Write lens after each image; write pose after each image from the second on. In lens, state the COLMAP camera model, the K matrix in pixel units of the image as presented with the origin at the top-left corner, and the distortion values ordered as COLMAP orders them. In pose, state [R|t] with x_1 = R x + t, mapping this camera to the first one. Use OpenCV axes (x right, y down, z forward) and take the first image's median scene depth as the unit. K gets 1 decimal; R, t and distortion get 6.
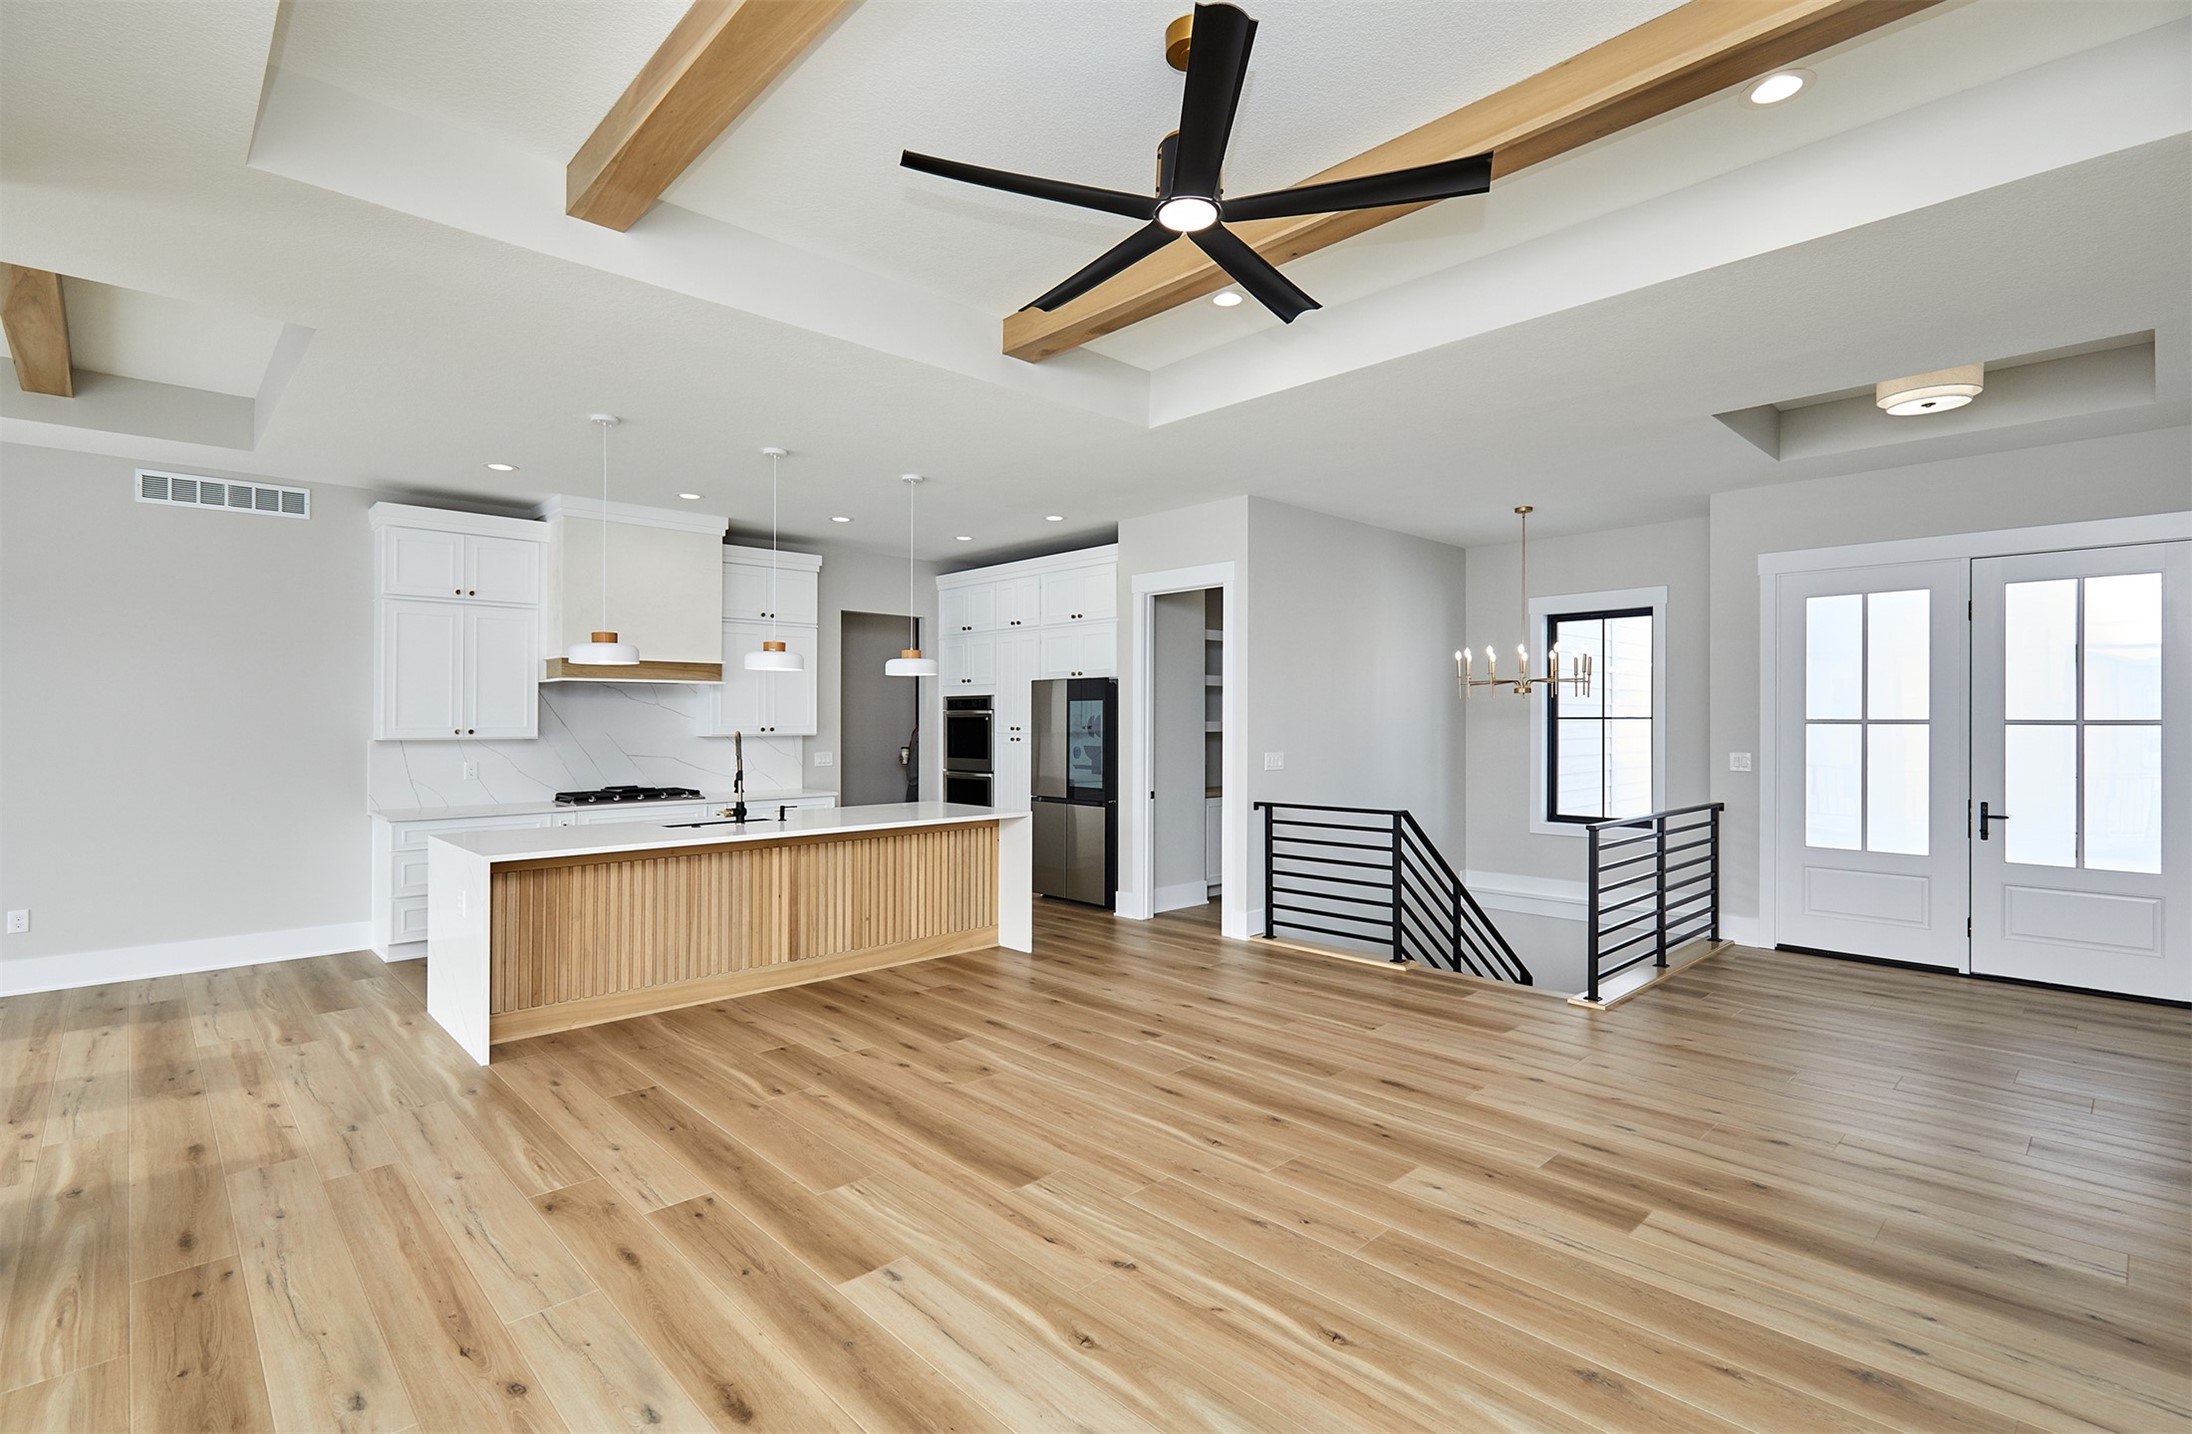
lens RADIAL K [[1024.9, 0, 1086.8], [0, 1024.9, 694.6], [0, 0, 1]] dist [0.010783, 0.000259]
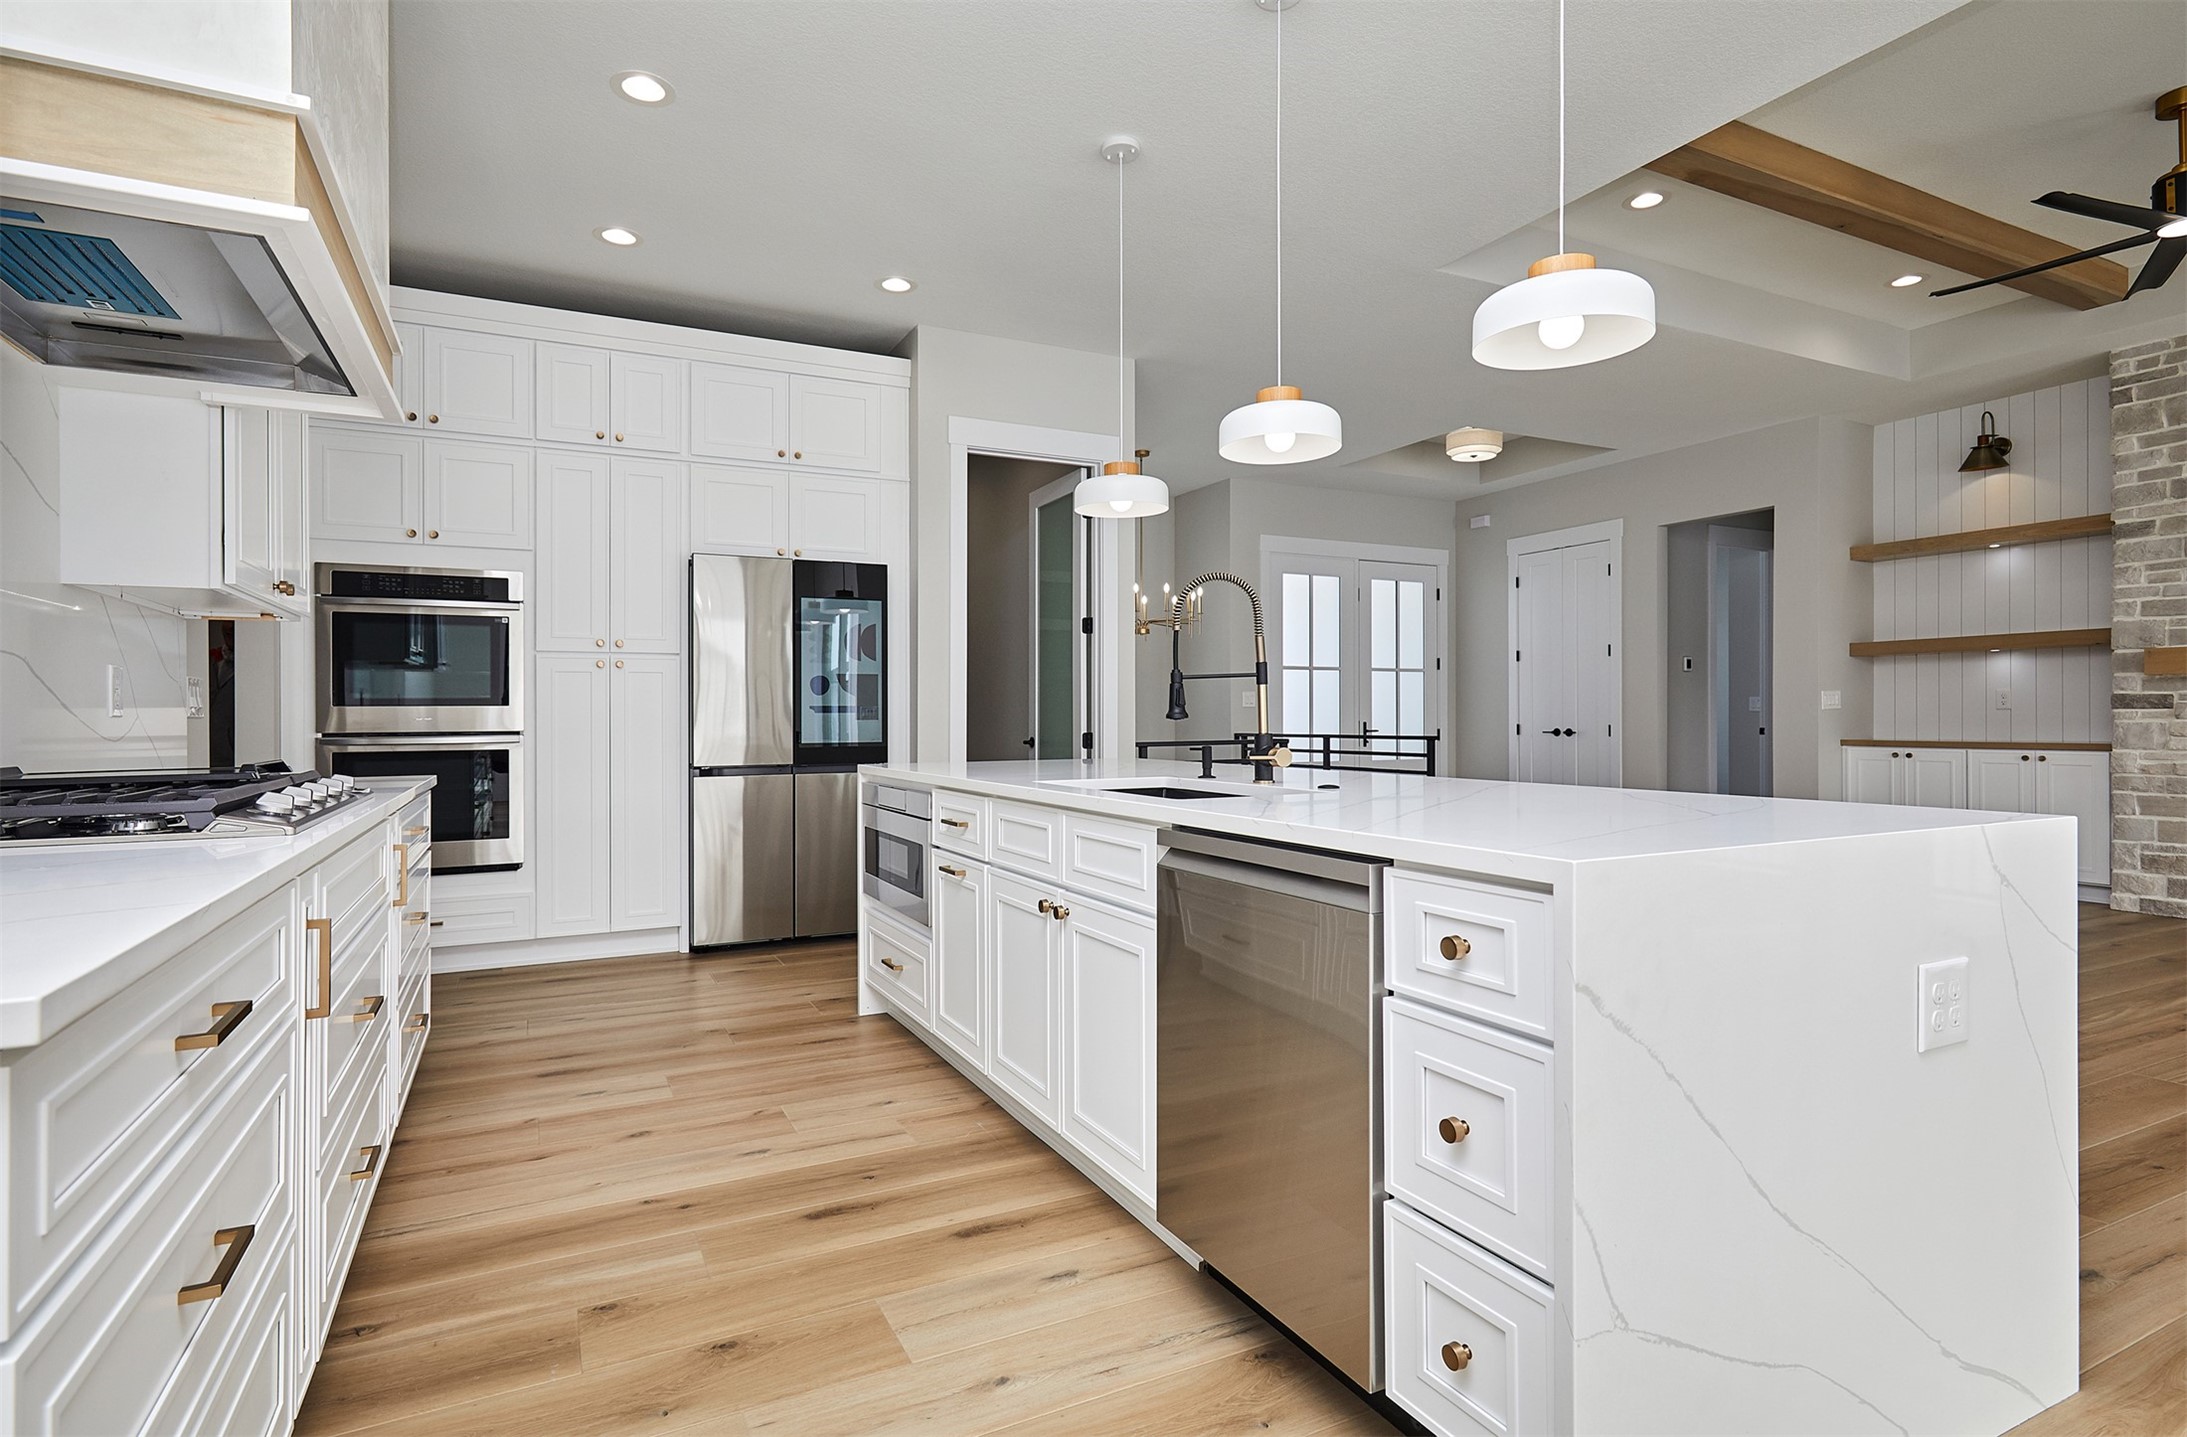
lens RADIAL K [[1108.8, 0, 1089.8], [0, 1108.8, 699.6], [0, 0, 1]] dist [-0.002688, 0.000950]
pose [[0.281520, 0.014666, 0.959443, -0.713345], [-0.017186, 0.999800, -0.010240, 0.084205], [-0.959401, -0.013606, 0.281716, 0.821937]]
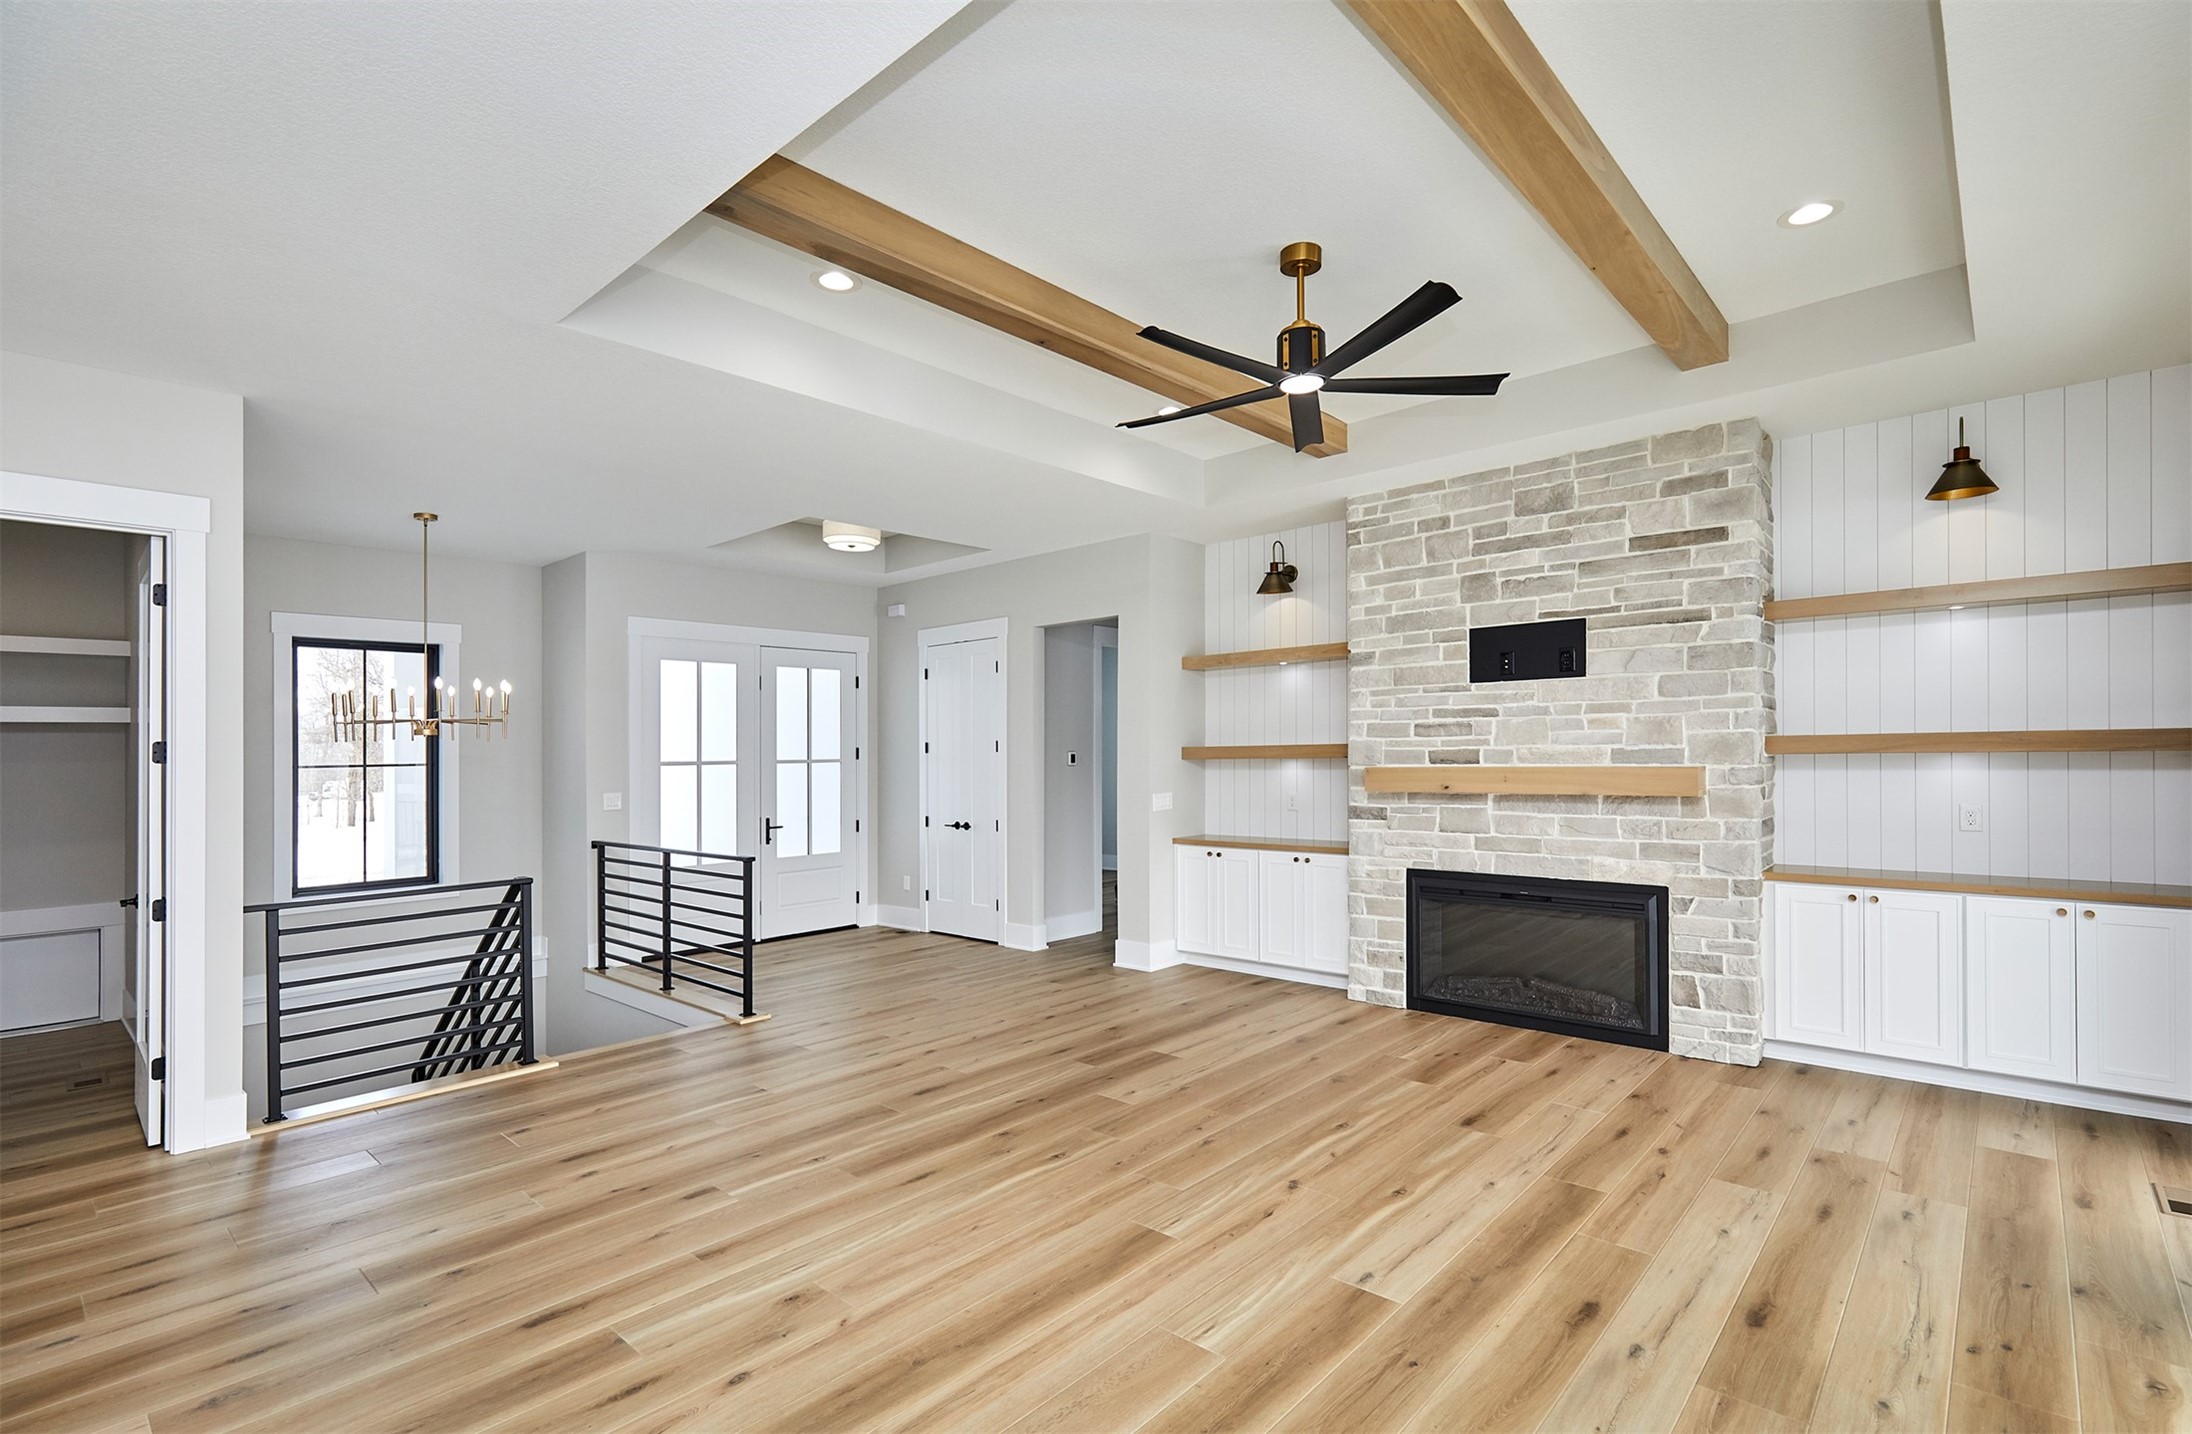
lens RADIAL K [[1006.4, 0, 1133.5], [0, 1006.4, 739.7], [0, 0, 1]] dist [0.008357, 0.000252]
pose [[-0.099871, 0.015351, 0.994882, -0.503855], [-0.007739, 0.999839, -0.016204, 0.012903], [-0.994970, -0.009318, -0.099736, 0.563123]]
